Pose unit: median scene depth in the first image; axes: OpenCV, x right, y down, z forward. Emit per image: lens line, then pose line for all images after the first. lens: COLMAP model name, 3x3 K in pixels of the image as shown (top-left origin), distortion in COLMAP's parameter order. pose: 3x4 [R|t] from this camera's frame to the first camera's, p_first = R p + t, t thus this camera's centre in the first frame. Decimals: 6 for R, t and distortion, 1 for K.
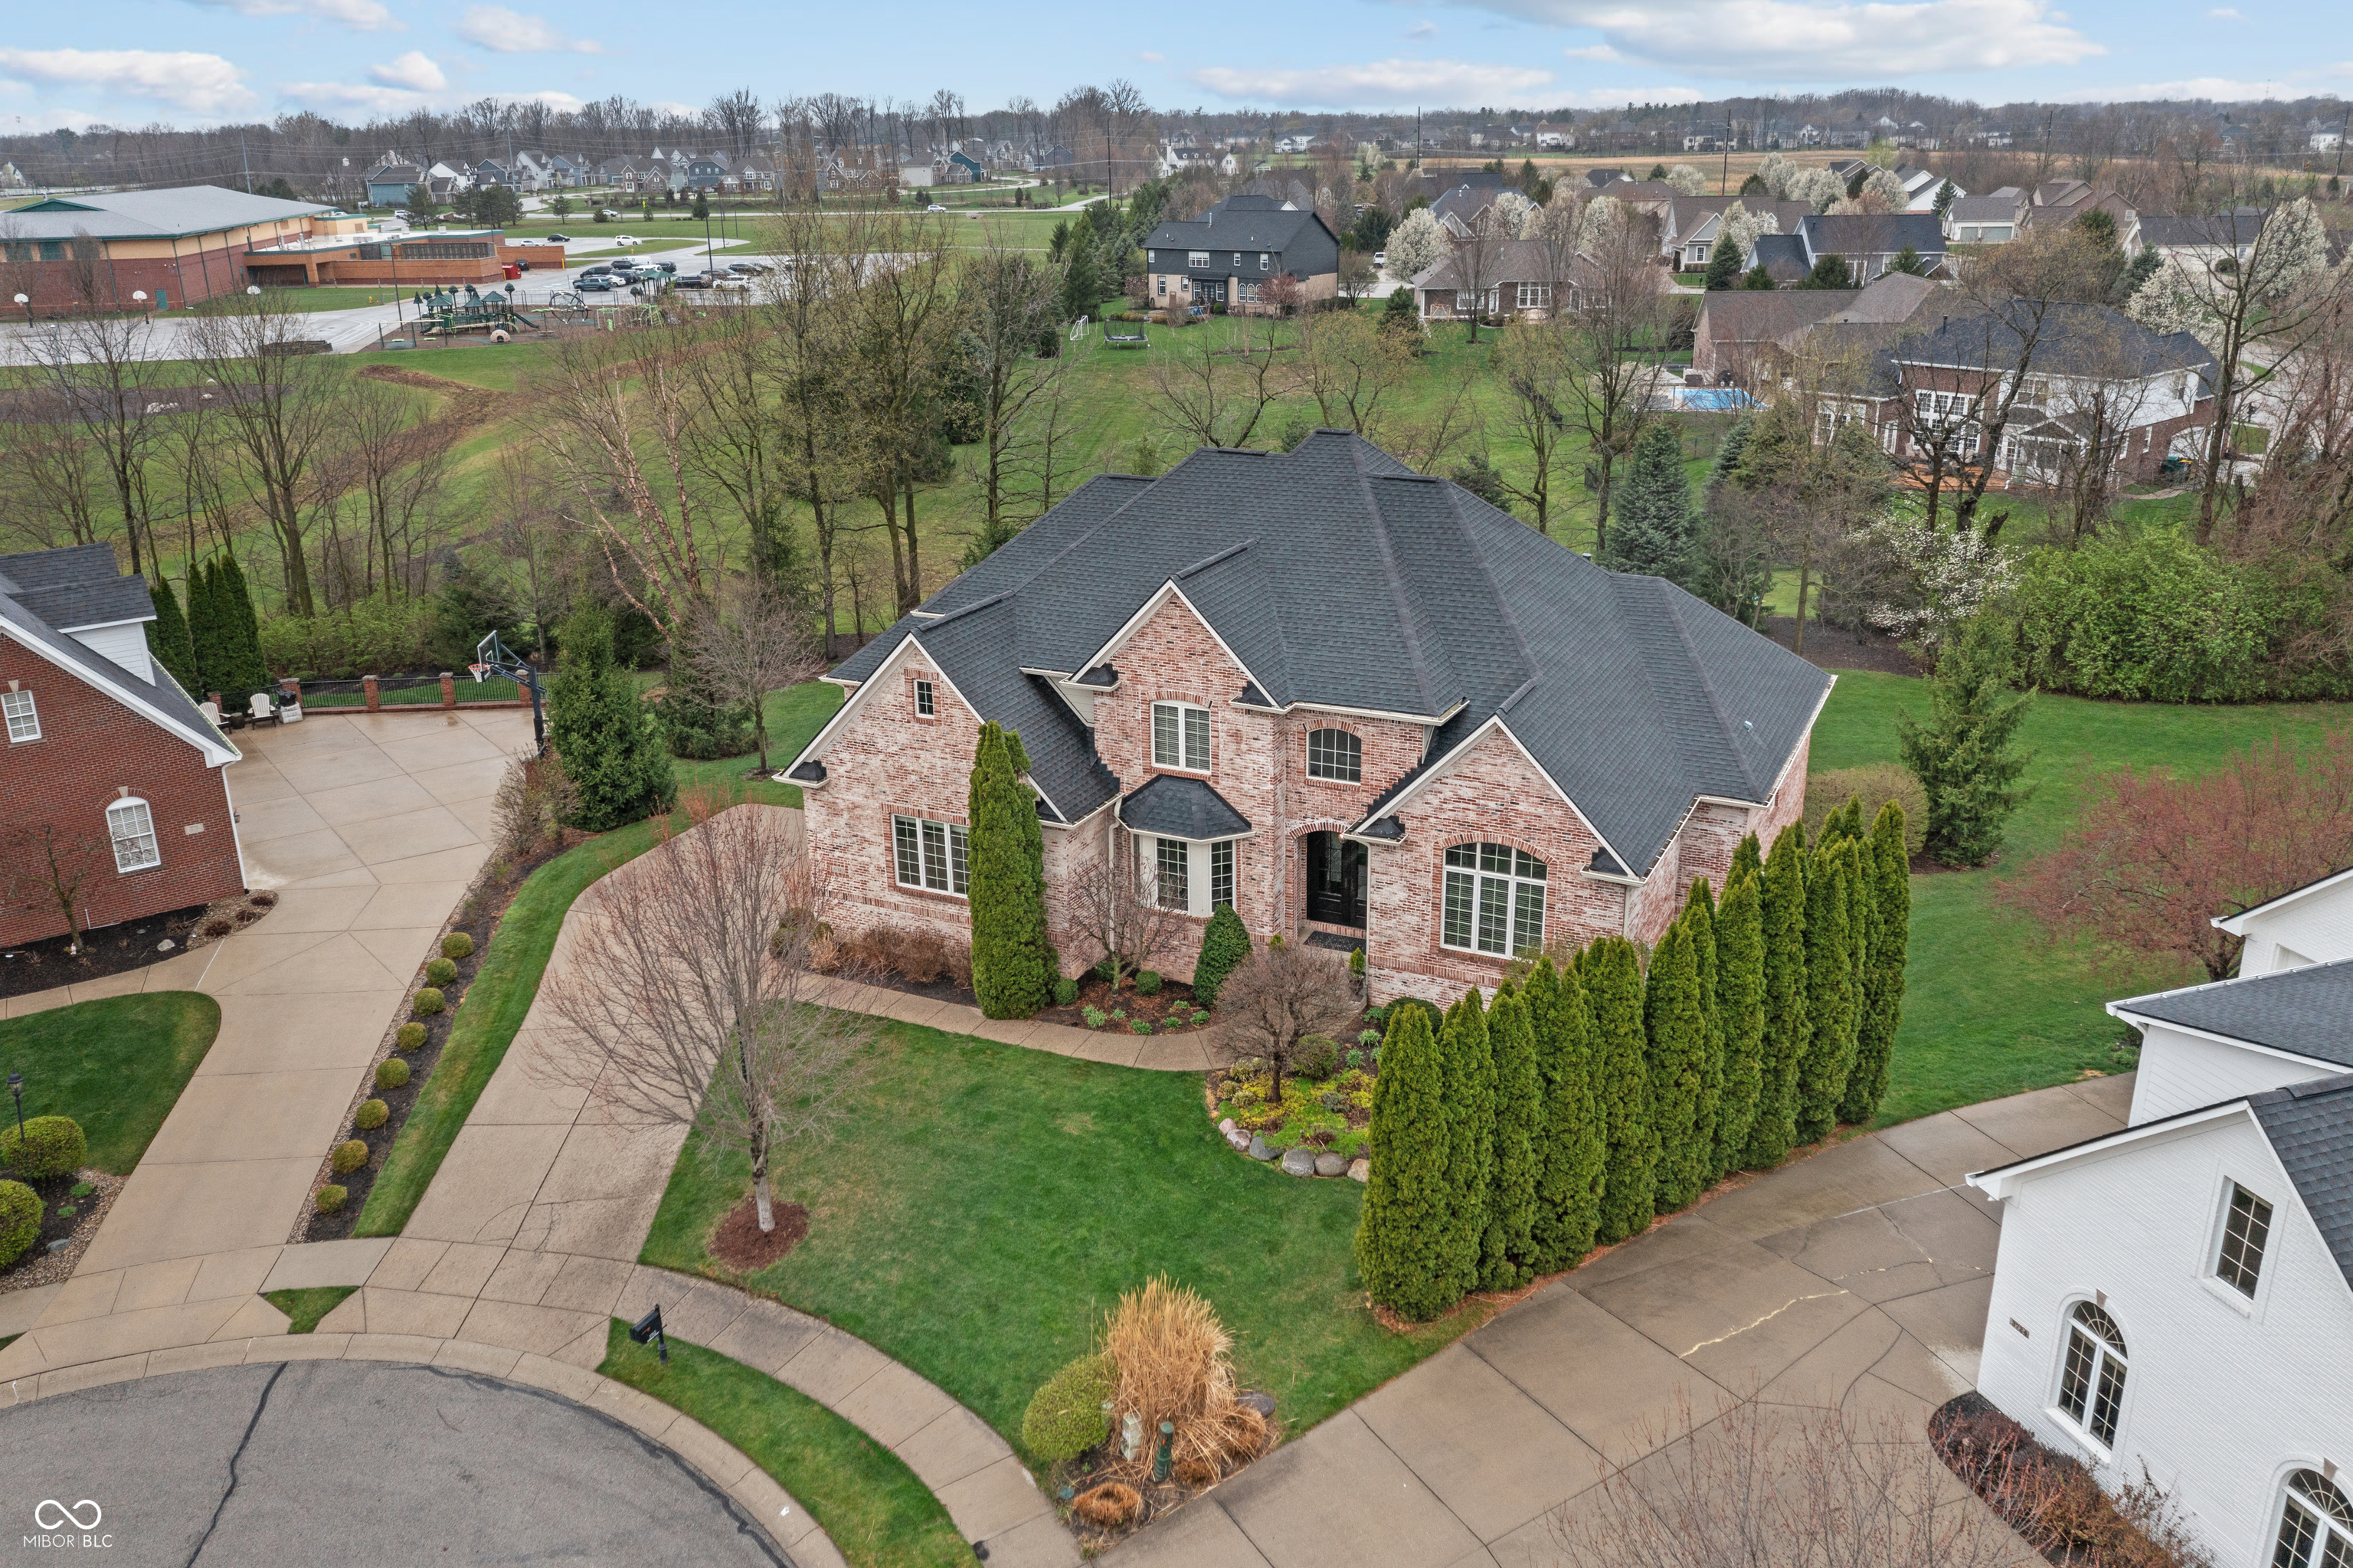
lens RADIAL K [[1850.3, 0, 1176.5], [0, 1850.3, 784.0], [0, 0, 1]] dist [-0.004945, 0.004551]
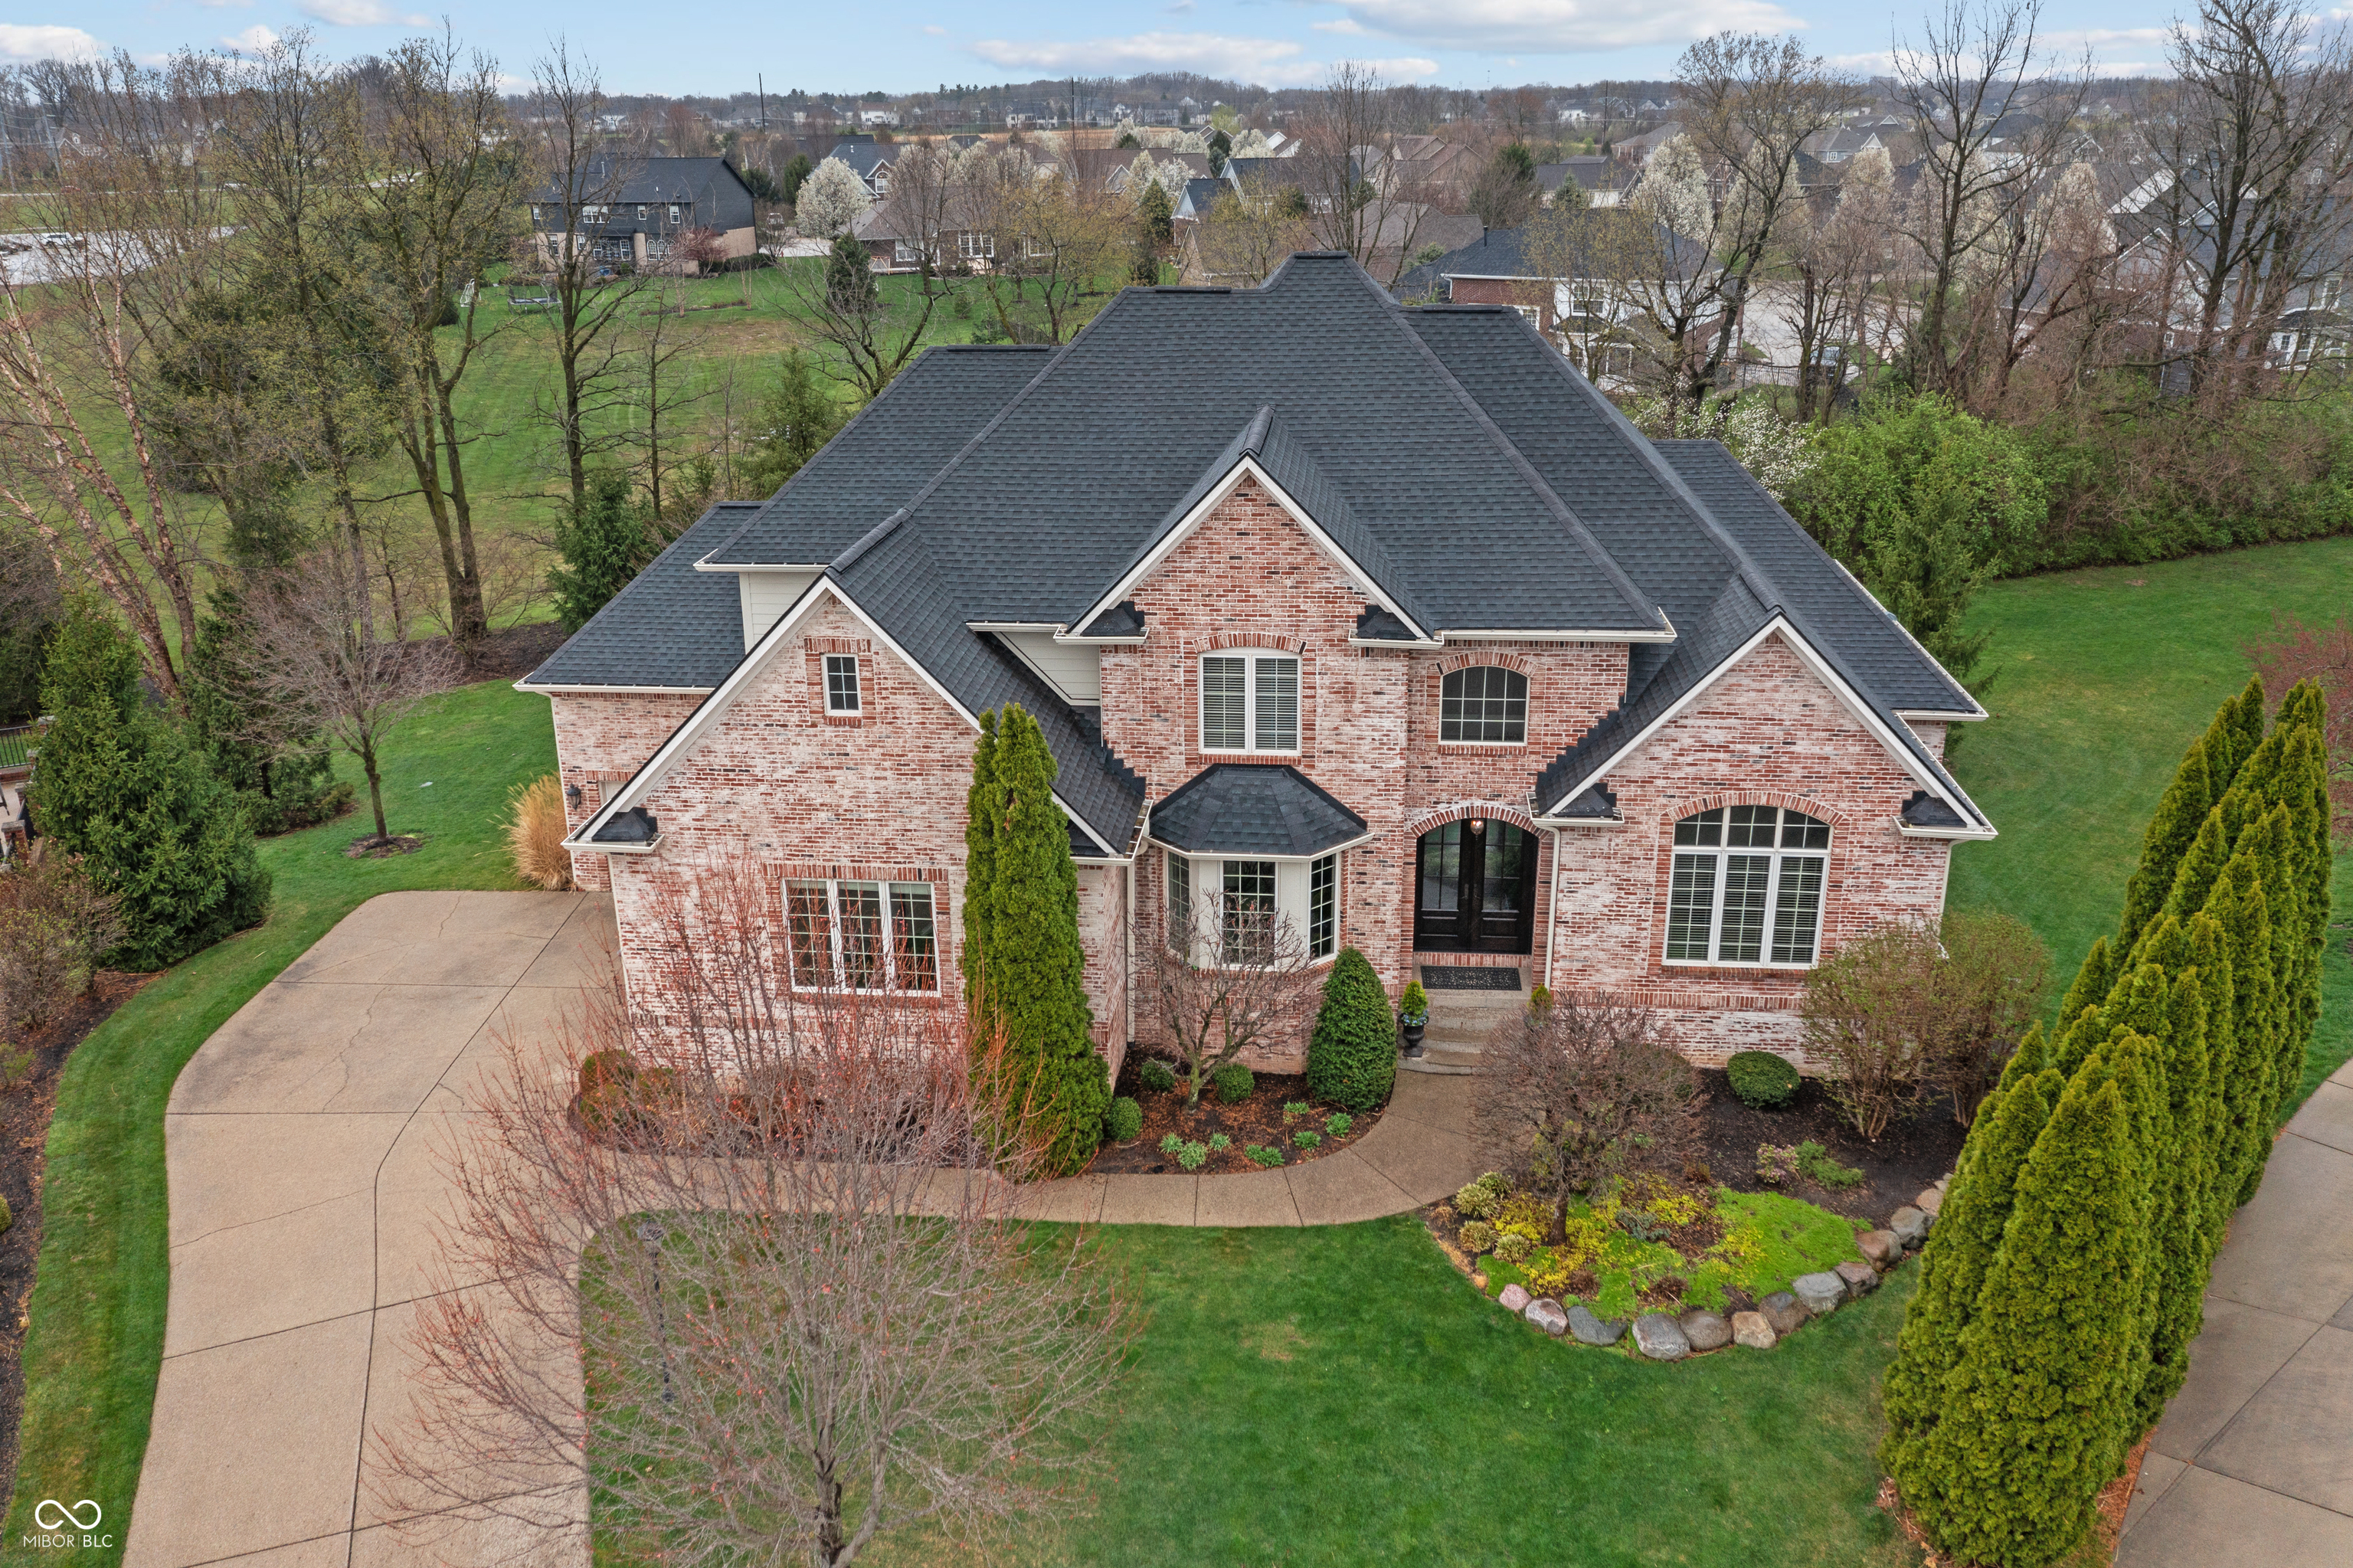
lens RADIAL K [[1850.3, 0, 1176.5], [0, 1850.3, 784.0], [0, 0, 1]] dist [-0.004945, 0.004551]
pose [[0.938655, -0.115533, 0.324928, -0.238832], [0.113537, 0.993215, 0.025163, -0.016560], [-0.325631, 0.013272, 0.945404, 0.393099]]
